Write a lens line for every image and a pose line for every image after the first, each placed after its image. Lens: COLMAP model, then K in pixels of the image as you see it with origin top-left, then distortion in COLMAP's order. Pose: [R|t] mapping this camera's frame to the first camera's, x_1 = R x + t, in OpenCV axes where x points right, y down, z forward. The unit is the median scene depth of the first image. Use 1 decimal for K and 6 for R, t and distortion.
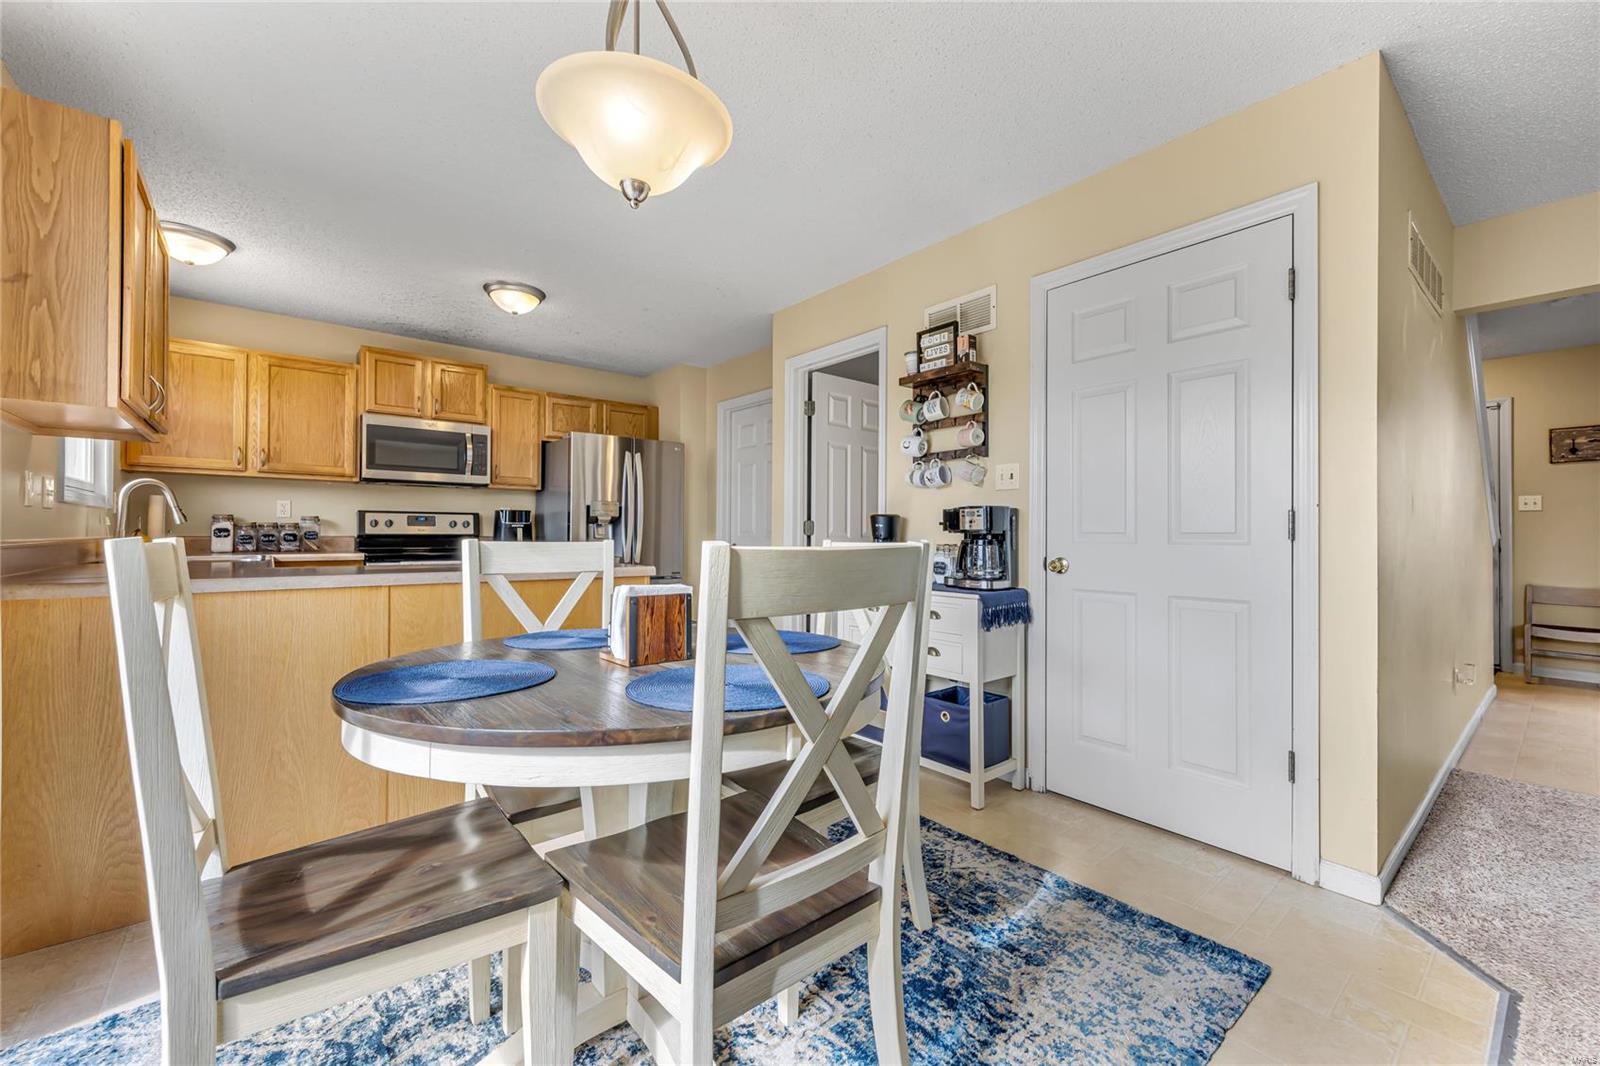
lens RADIAL K [[636.2, 0, 803.7], [0, 636.2, 529.6], [0, 0, 1]] dist [0.010291, -0.000781]
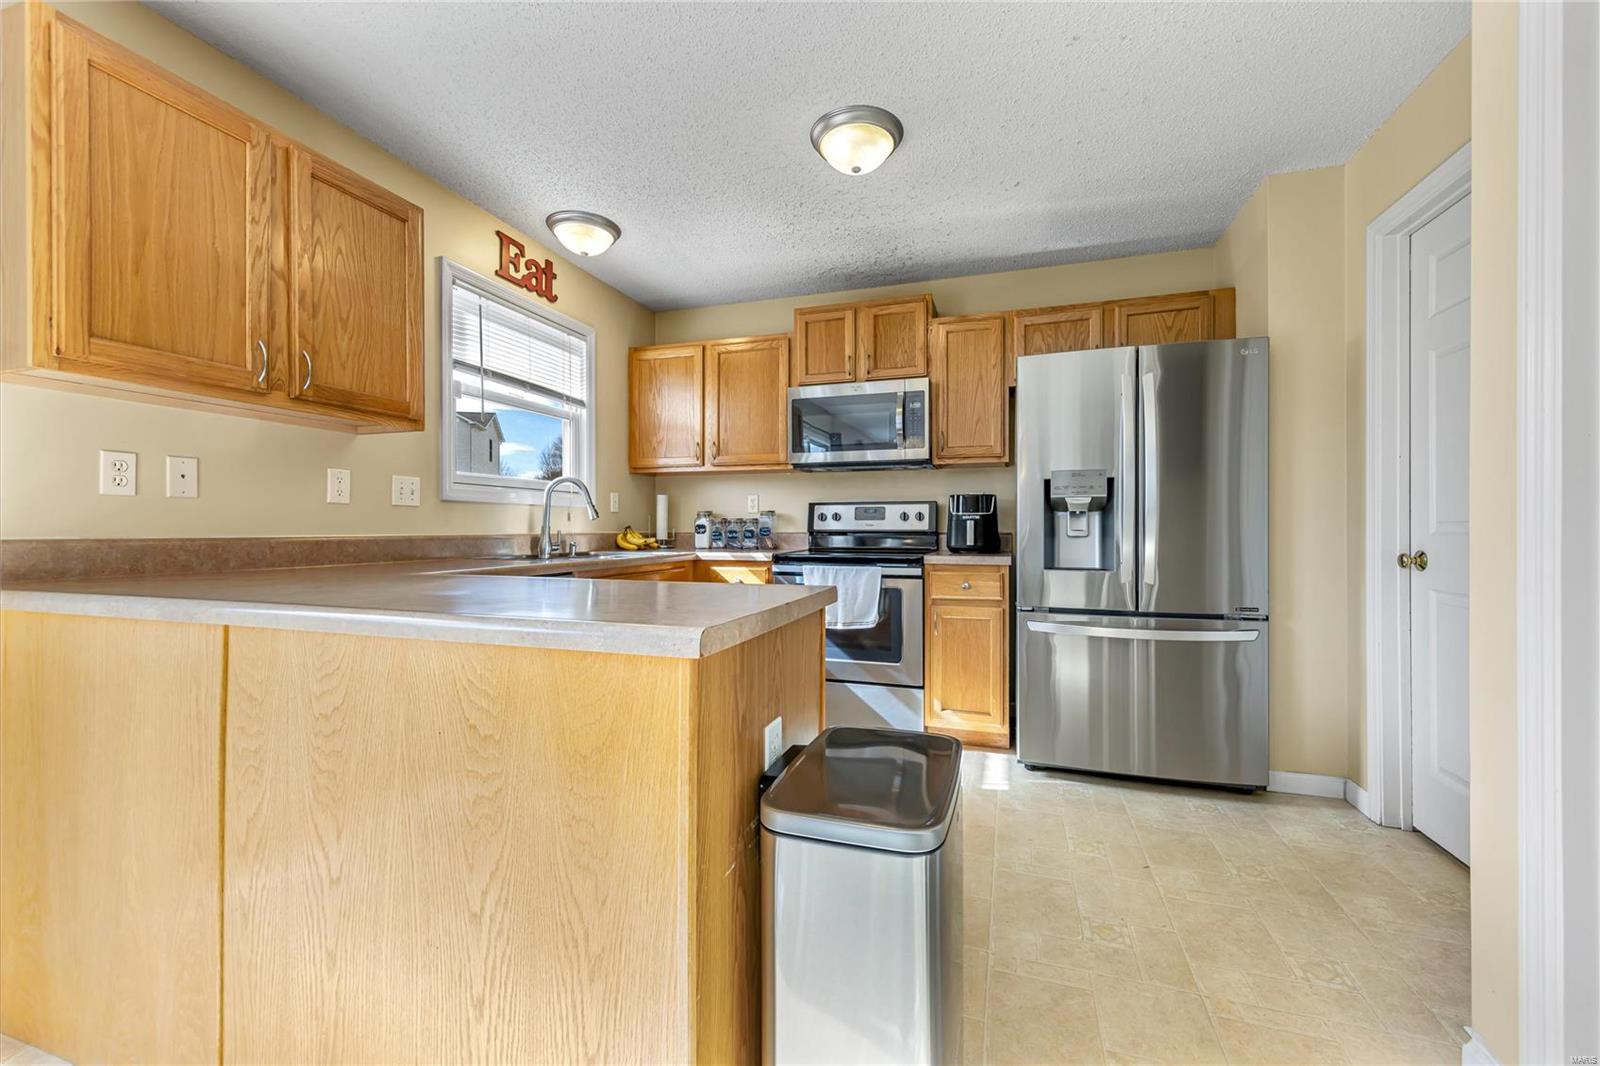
lens RADIAL K [[636.2, 0, 809.2], [0, 636.2, 527.0], [0, 0, 1]] dist [0.010291, -0.000781]
pose [[0.536262, -0.006194, -0.844029, 0.035536], [0.007550, 0.999968, -0.002541, 0.005230], [0.844018, -0.005010, 0.536292, 0.557892]]
